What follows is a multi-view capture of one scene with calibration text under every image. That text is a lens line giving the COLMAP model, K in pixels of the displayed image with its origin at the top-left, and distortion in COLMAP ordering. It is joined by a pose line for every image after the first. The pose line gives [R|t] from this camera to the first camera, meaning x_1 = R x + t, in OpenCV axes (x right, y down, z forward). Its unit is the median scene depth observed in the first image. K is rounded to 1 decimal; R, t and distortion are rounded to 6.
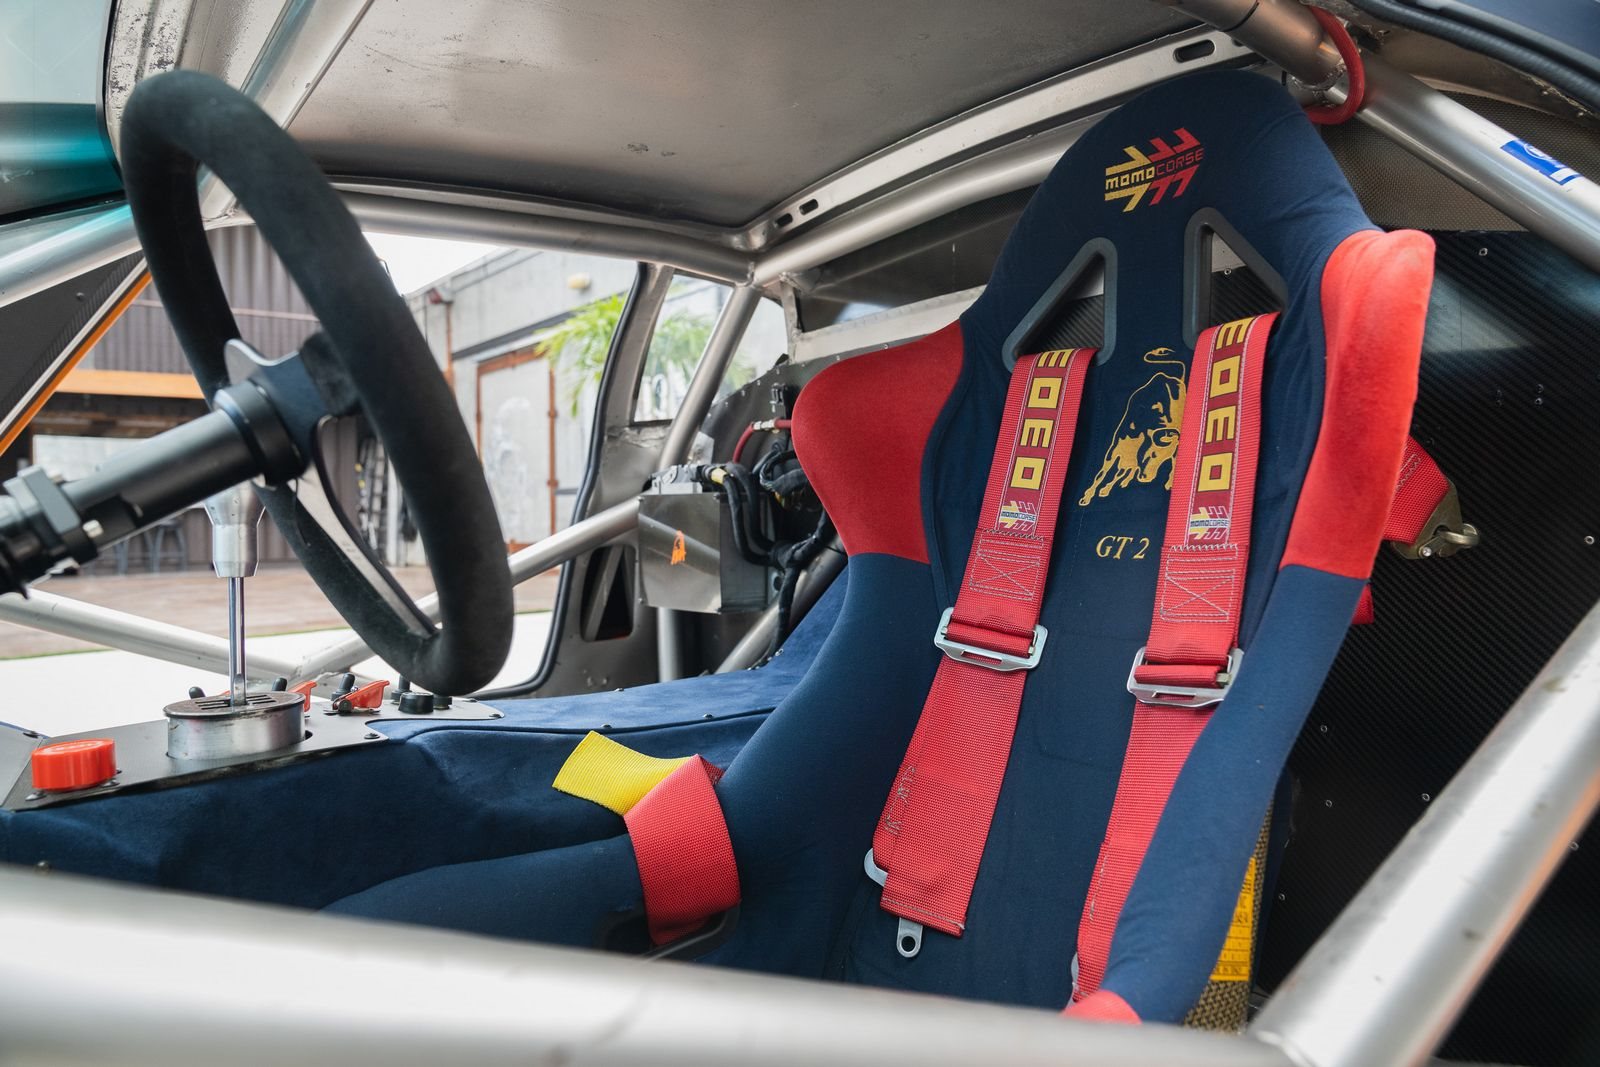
lens RADIAL K [[1098.1, 0, 791.2], [0, 1098.1, 523.8], [0, 0, 1]] dist [-0.015978, -0.000098]
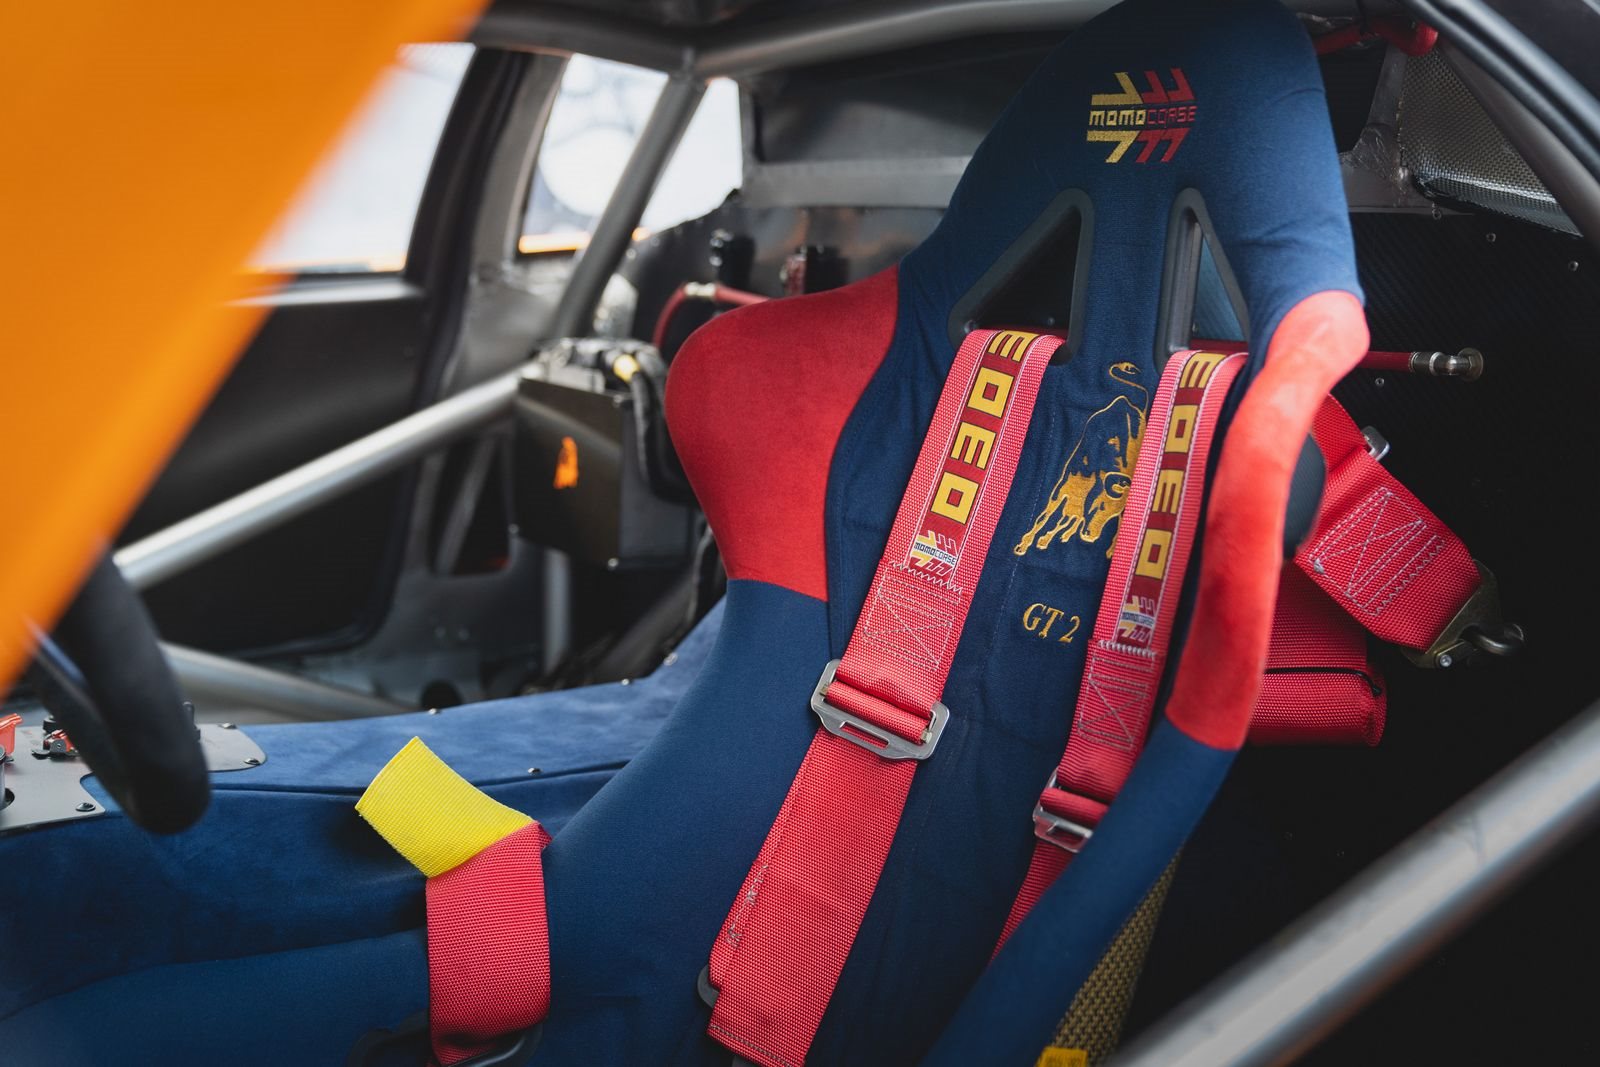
lens RADIAL K [[1919.9, 0, 803.6], [0, 1919.9, 537.2], [0, 0, 1]] dist [-0.004452, 0.000000]
pose [[0.996868, 0.067872, -0.040599, 0.174011], [-0.061051, 0.986720, 0.150521, -0.222429], [0.050276, -0.147571, 0.987773, -0.319508]]
